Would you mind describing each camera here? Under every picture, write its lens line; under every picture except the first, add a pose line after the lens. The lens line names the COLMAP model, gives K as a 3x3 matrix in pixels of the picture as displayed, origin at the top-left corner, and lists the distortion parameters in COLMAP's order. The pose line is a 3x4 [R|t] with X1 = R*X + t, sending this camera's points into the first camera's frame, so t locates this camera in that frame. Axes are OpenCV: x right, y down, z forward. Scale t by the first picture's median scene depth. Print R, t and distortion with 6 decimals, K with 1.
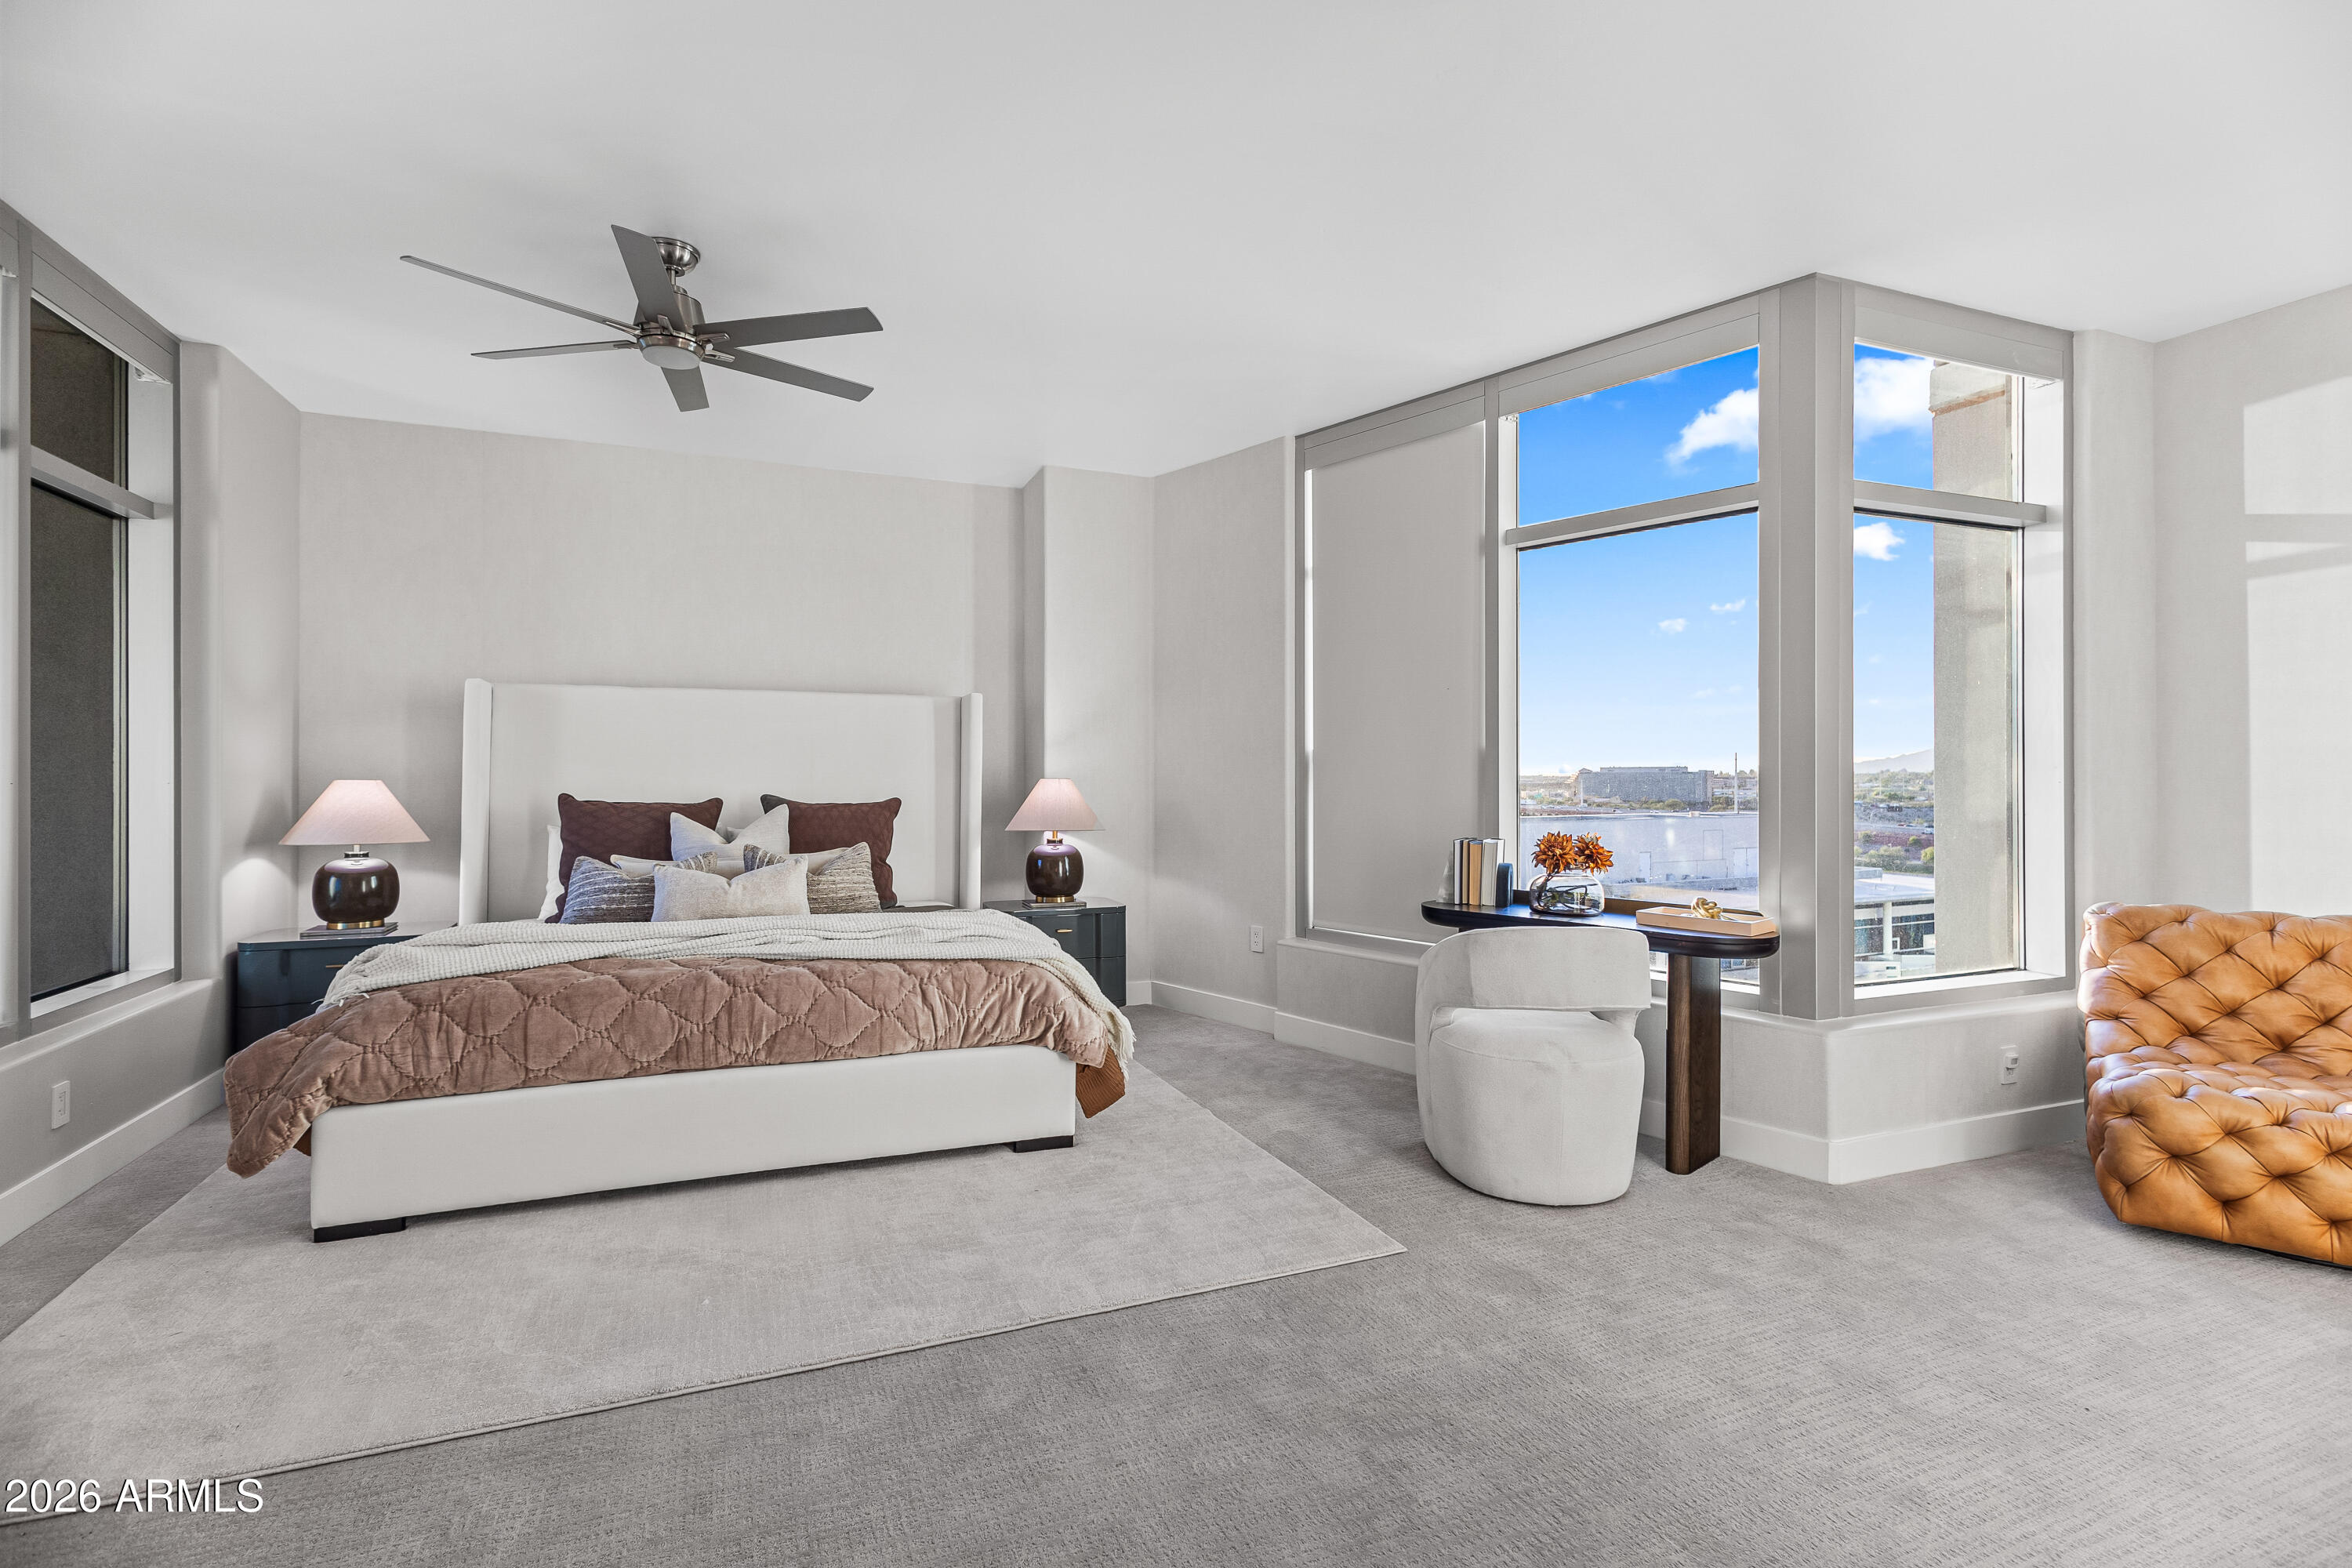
lens RADIAL K [[1091.6, 0, 1166.2], [0, 1091.6, 771.2], [0, 0, 1]] dist [0.011473, -0.002829]
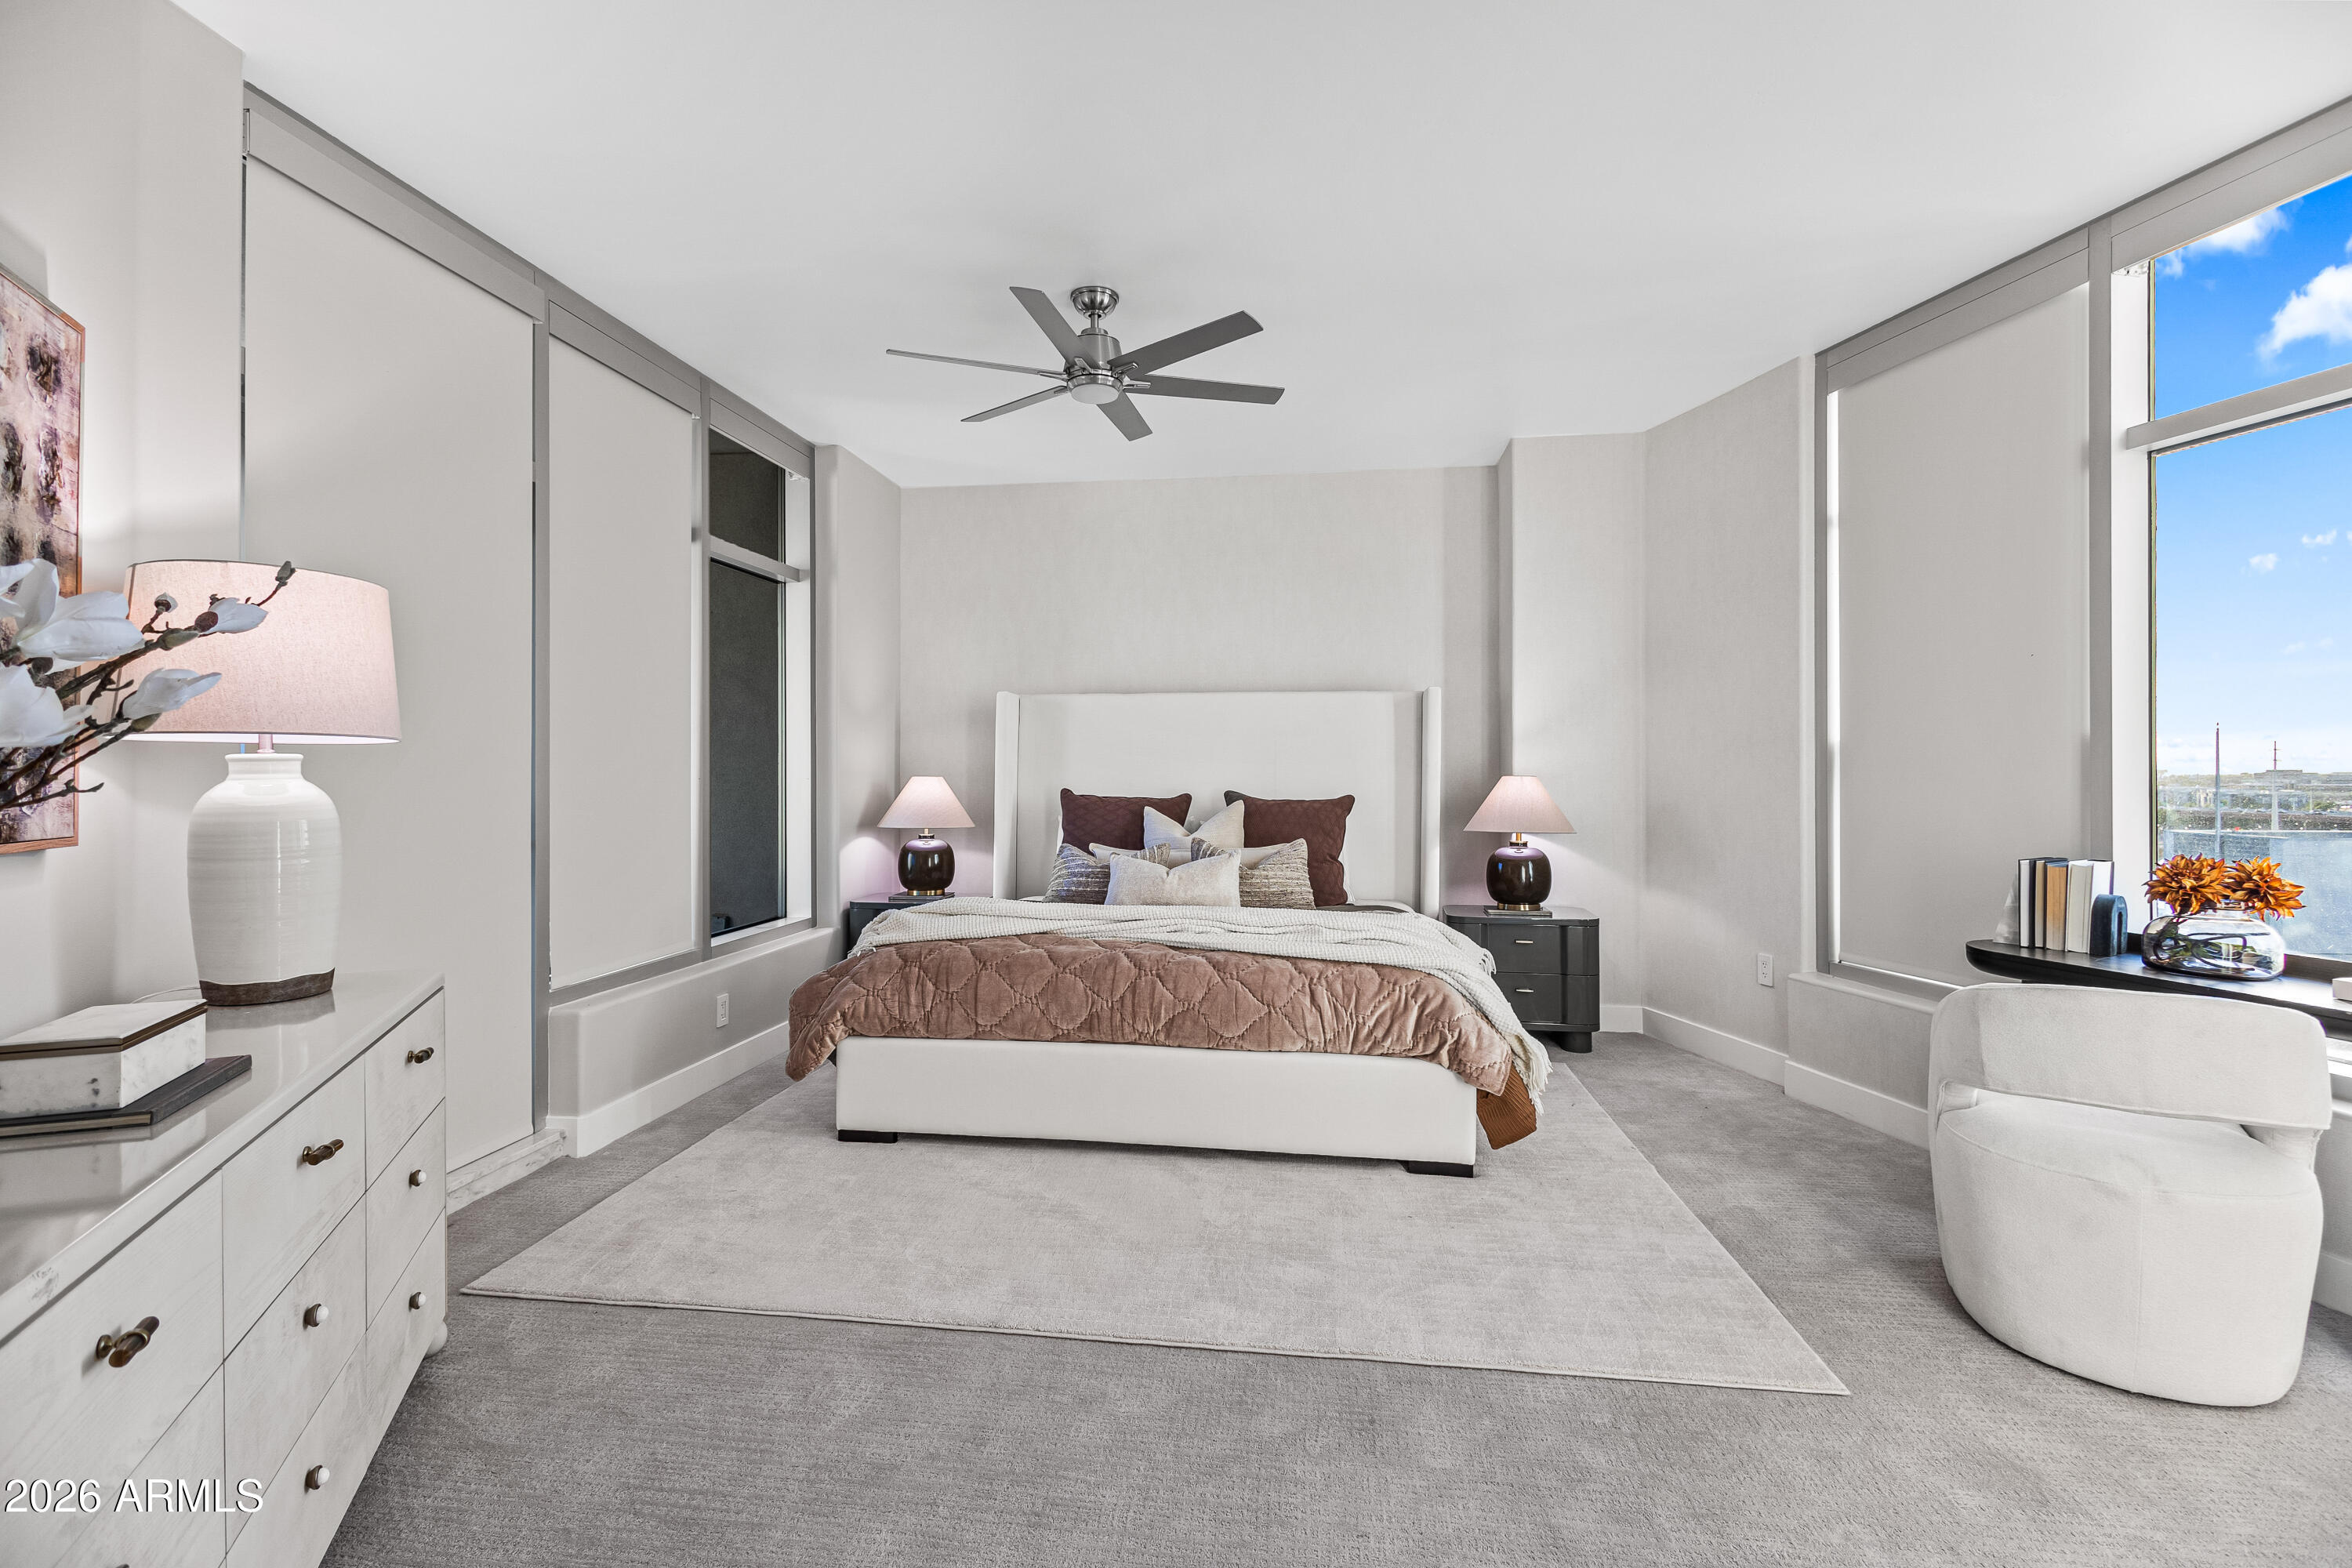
lens RADIAL K [[1091.6, 0, 1157.4], [0, 1091.6, 769.2], [0, 0, 1]] dist [0.011473, -0.002829]
pose [[0.866008, -0.002016, -0.500025, 0.140118], [0.002583, 0.999997, 0.000443, -0.000084], [0.500023, -0.001675, 0.866011, 0.070753]]
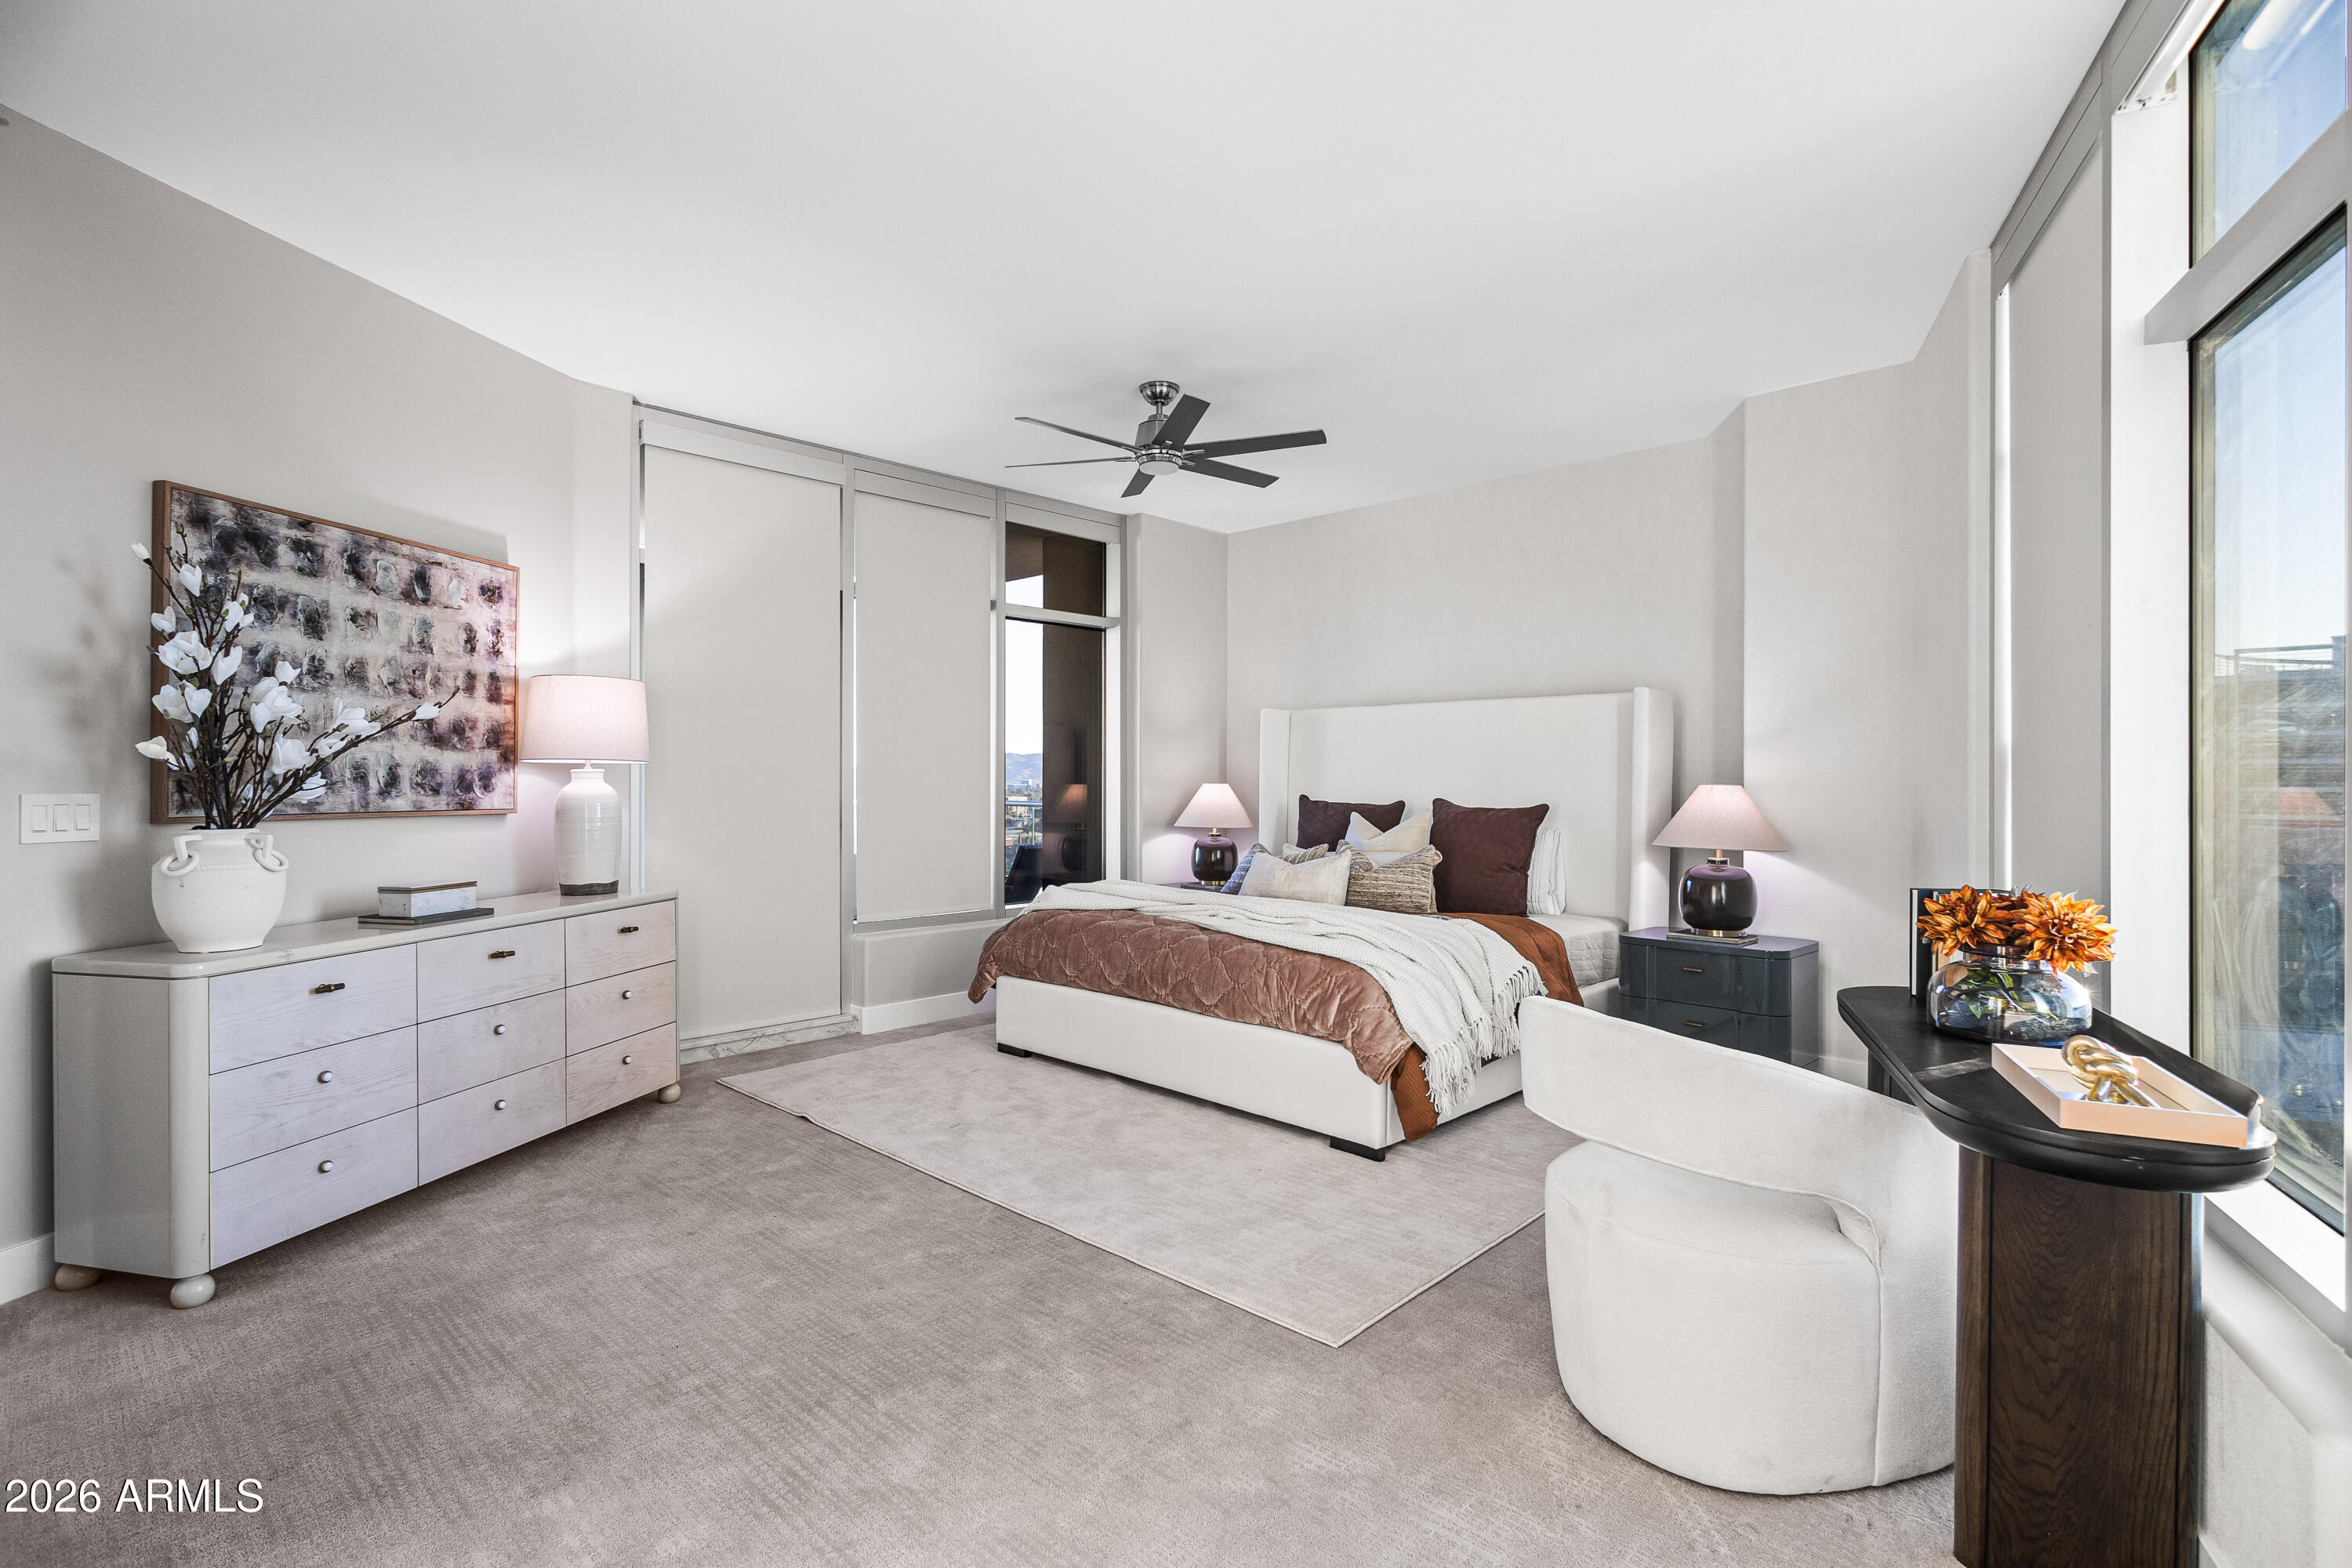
lens RADIAL K [[1091.6, 0, 1115.5], [0, 1091.6, 777.3], [0, 0, 1]] dist [0.011473, -0.002829]
pose [[0.395404, -0.004673, -0.918496, 0.690183], [0.002721, 0.999989, -0.003916, 0.005325], [0.918503, -0.000951, 0.395412, 0.388099]]
